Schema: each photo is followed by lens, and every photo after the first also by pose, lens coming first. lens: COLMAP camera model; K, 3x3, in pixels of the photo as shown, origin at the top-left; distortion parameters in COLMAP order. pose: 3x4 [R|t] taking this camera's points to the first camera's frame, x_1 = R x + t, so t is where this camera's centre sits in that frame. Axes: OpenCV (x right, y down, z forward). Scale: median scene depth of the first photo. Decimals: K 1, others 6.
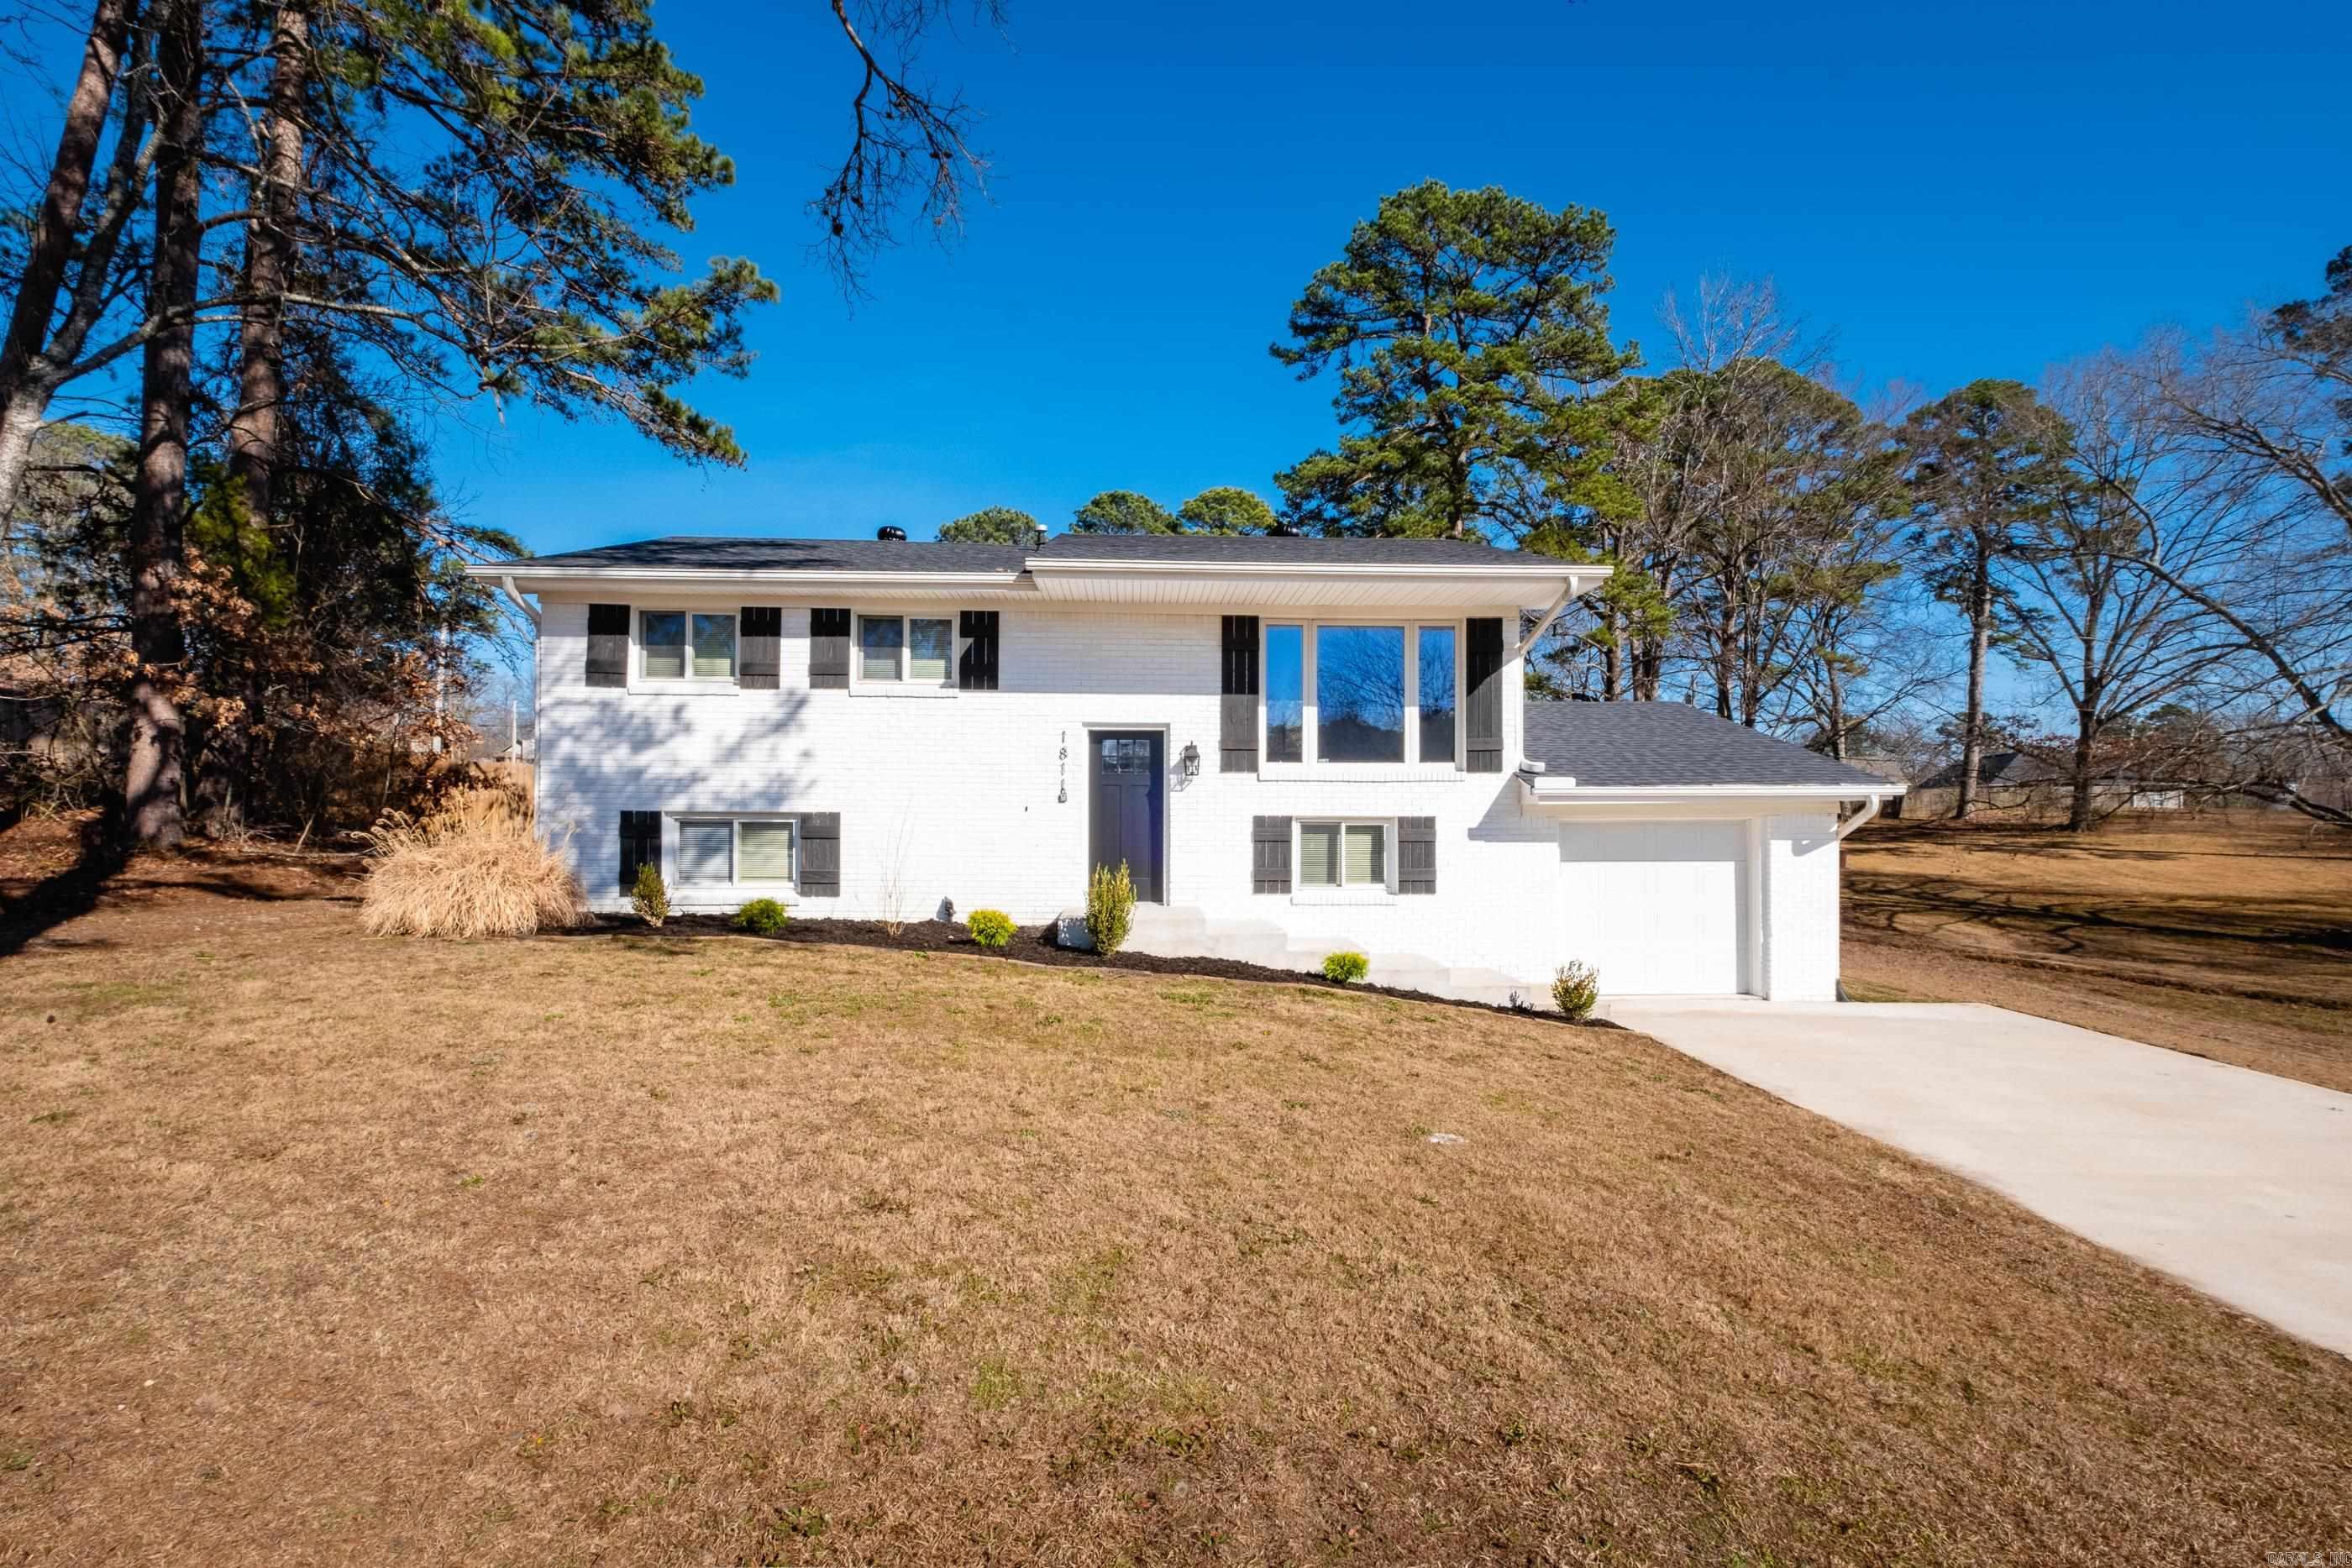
lens RADIAL K [[984.5, 0, 1221.2], [0, 984.5, 718.8], [0, 0, 1]] dist [0.000263, 0.000203]
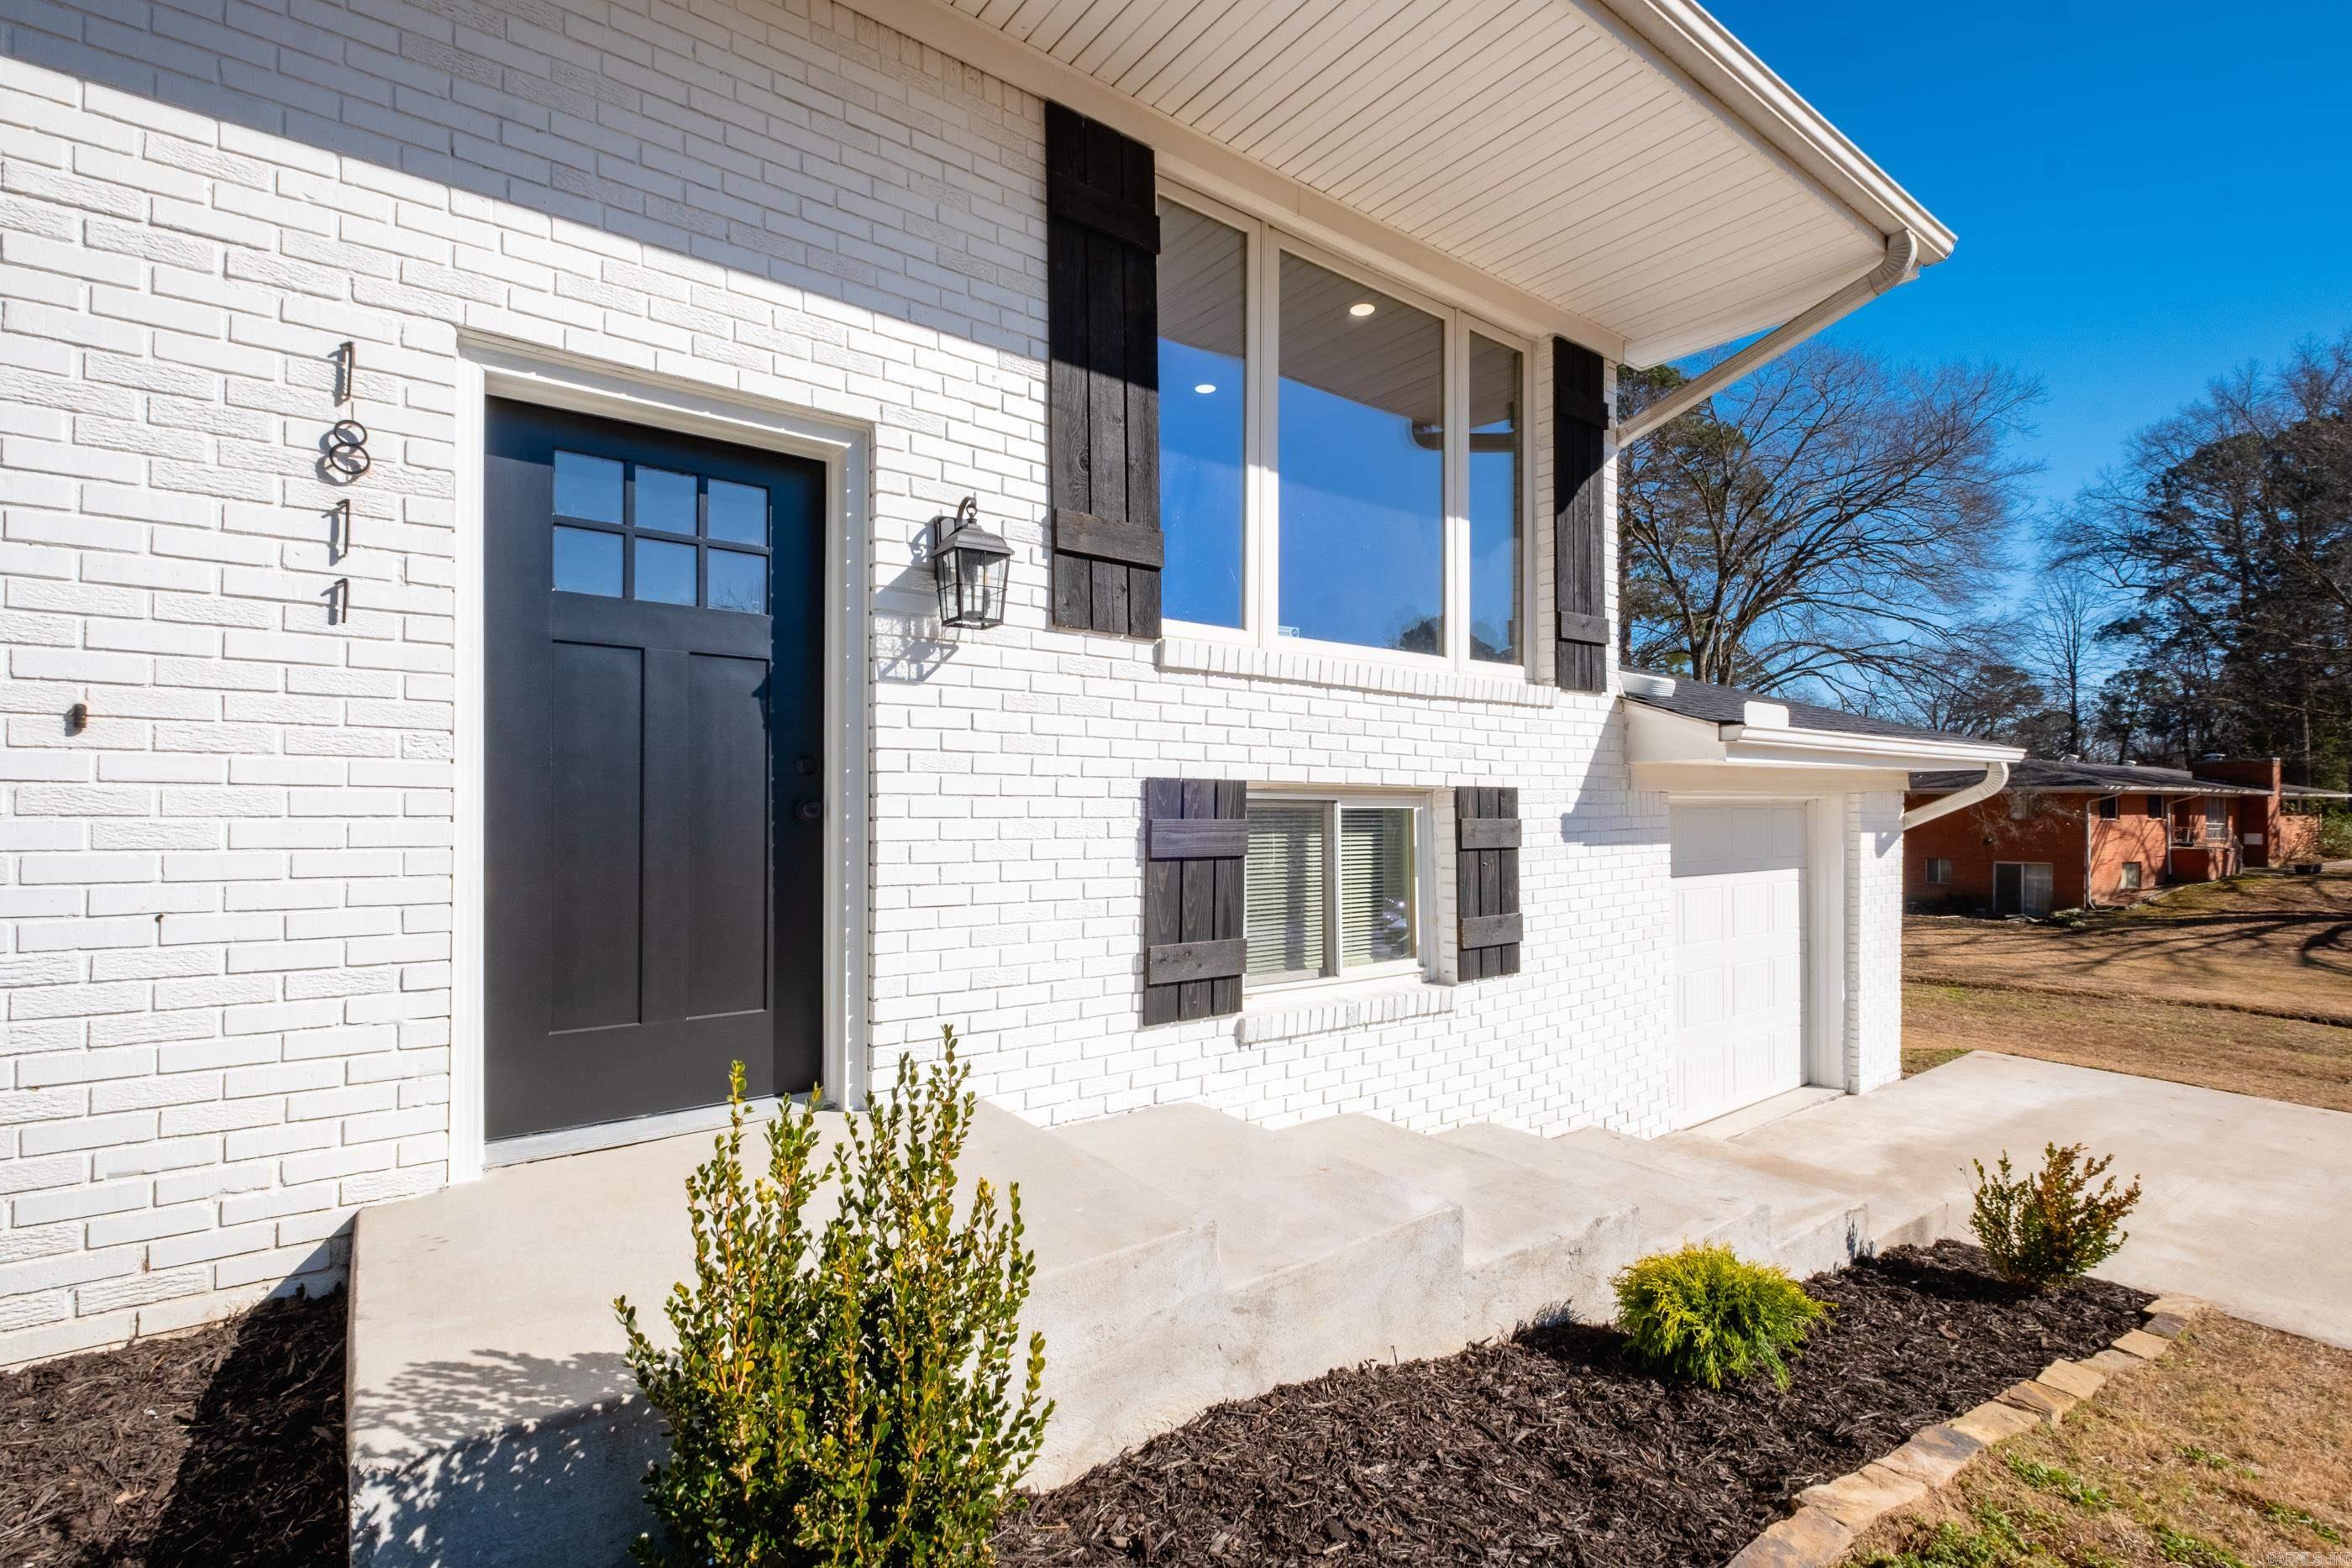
lens RADIAL K [[1055.9, 0, 1248.9], [0, 1055.9, 783.6], [0, 0, 1]] dist [0.000873, -0.000078]
pose [[0.825321, 0.011744, 0.564542, -0.124566], [-0.053280, 0.996943, 0.057154, 0.077539], [-0.562145, -0.077249, 0.823423, 0.691407]]
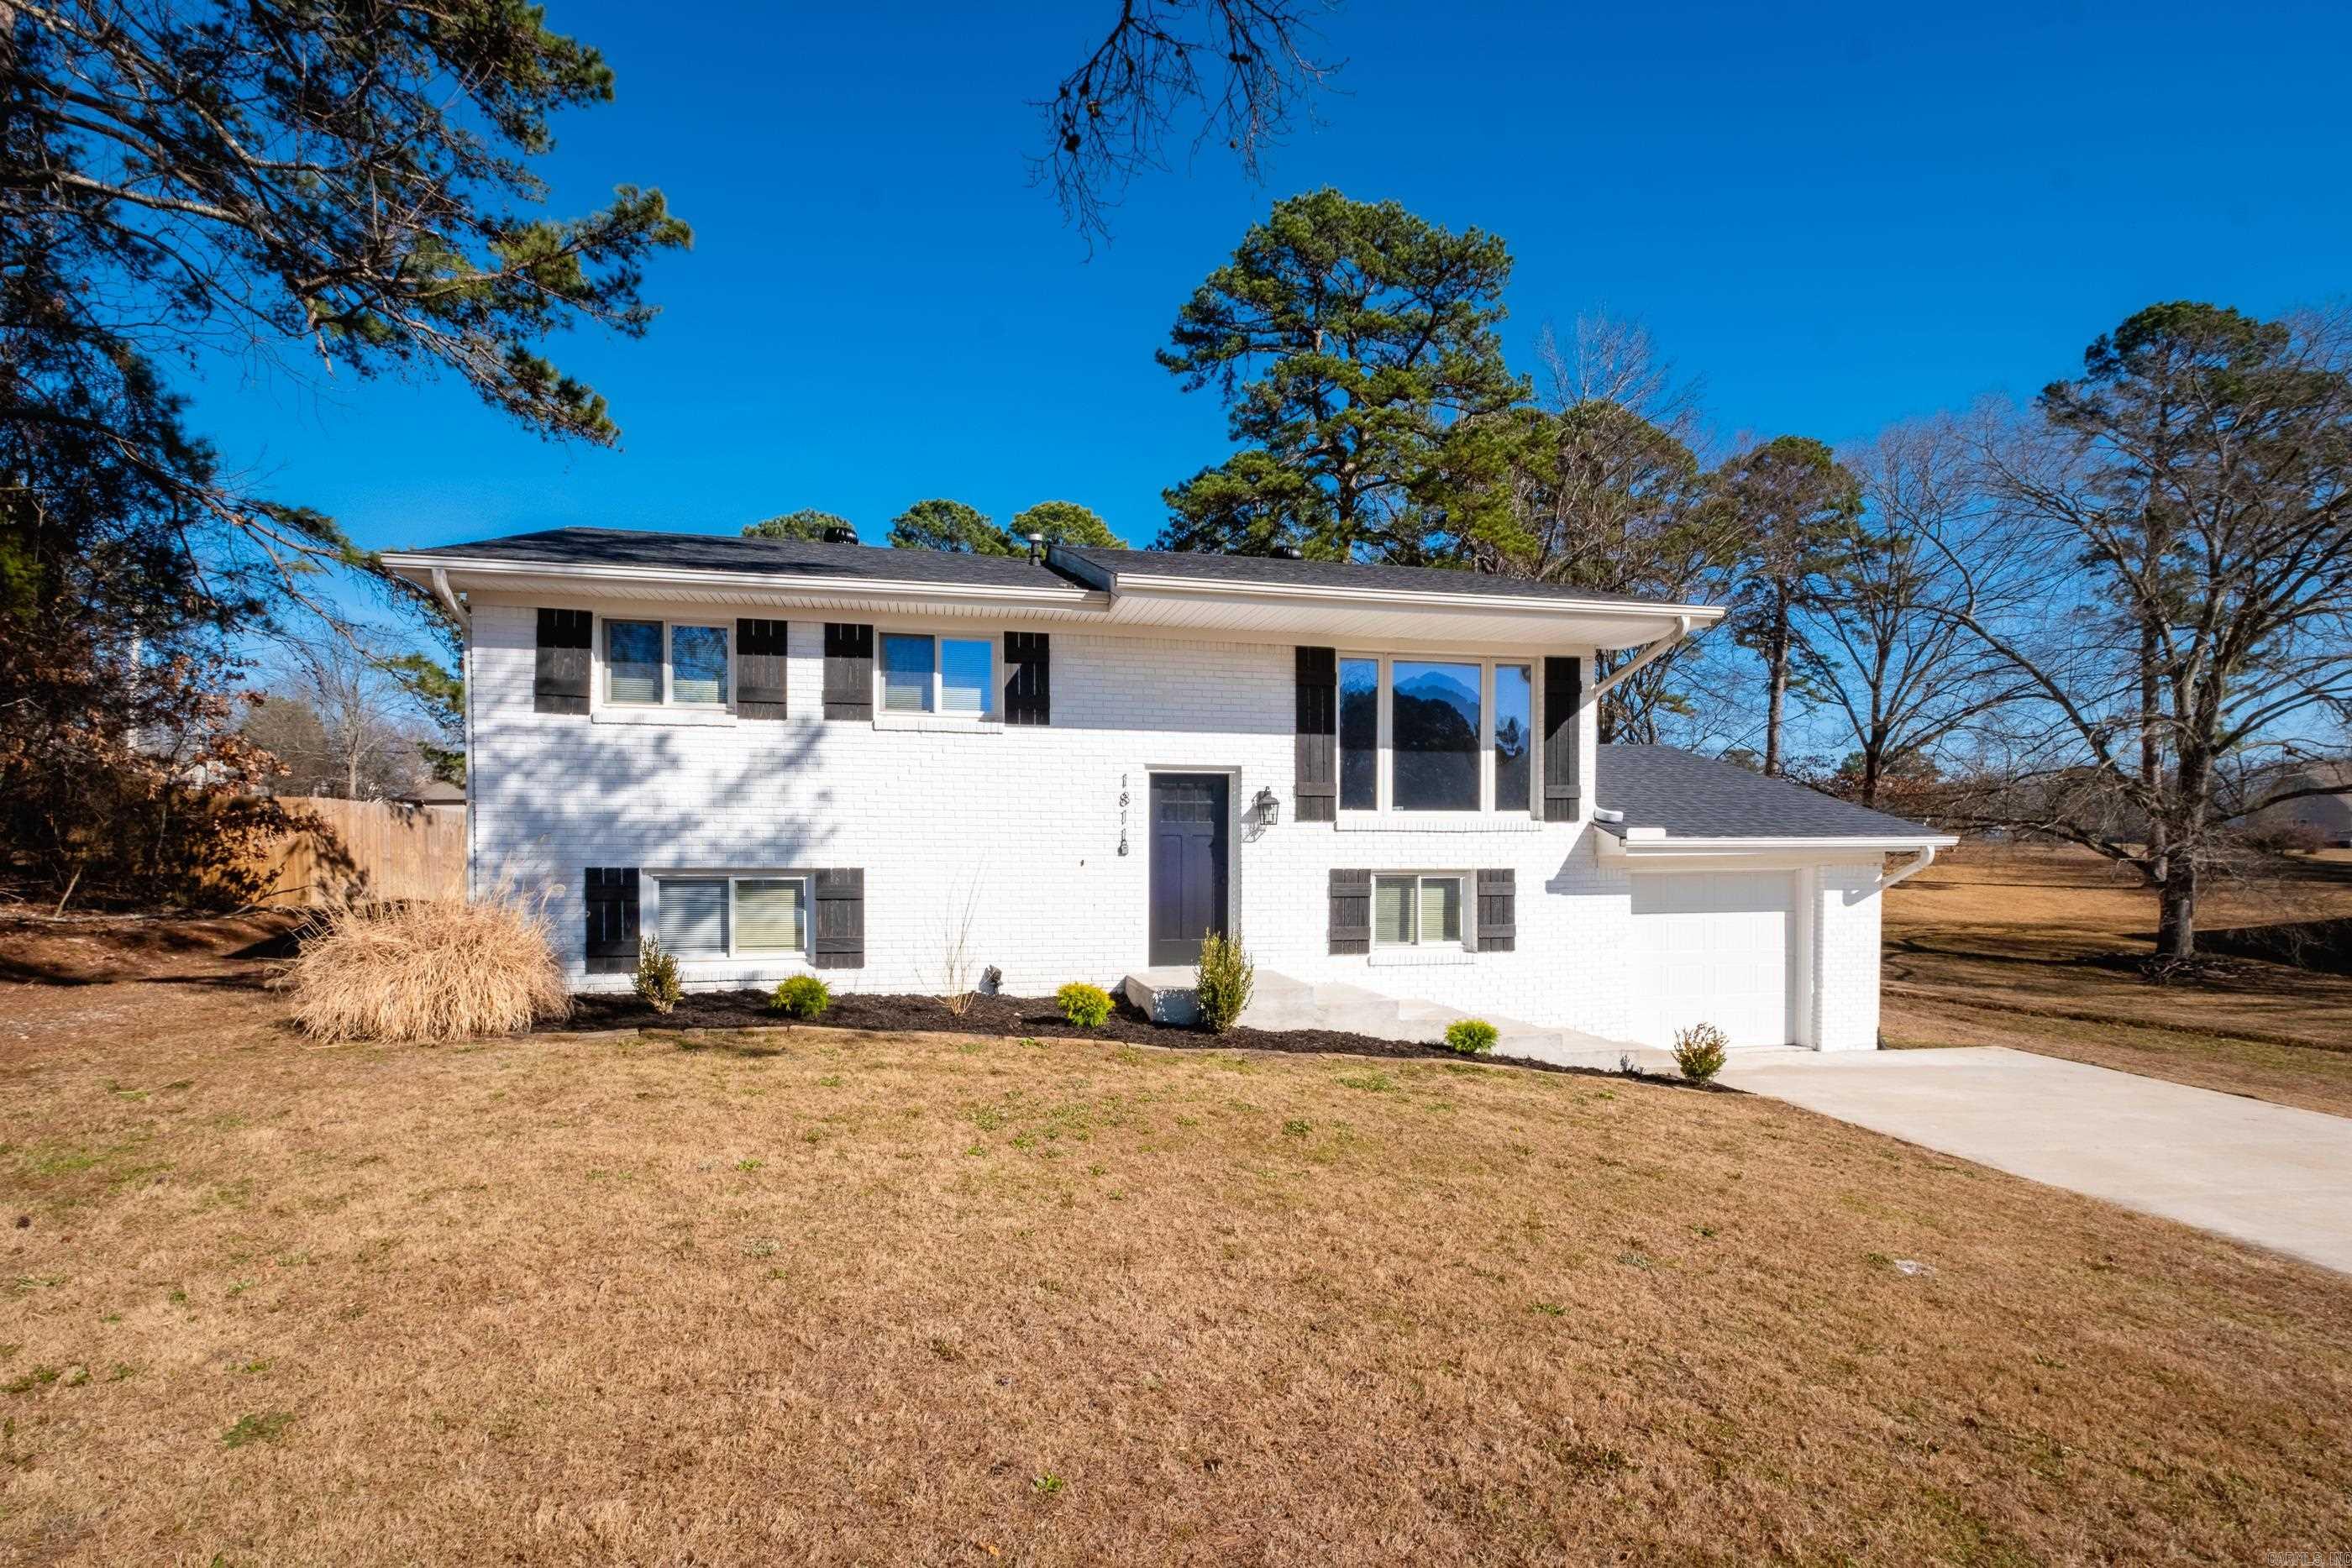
lens RADIAL K [[1018.2, 0, 1200.7], [0, 1018.2, 785.6], [0, 0, 1]] dist [0.001755, -0.000625]
pose [[0.987497, 0.008441, 0.157409, -0.227966], [-0.014332, 0.999237, 0.036321, -0.010376], [-0.156982, -0.038123, 0.986865, 0.093301]]
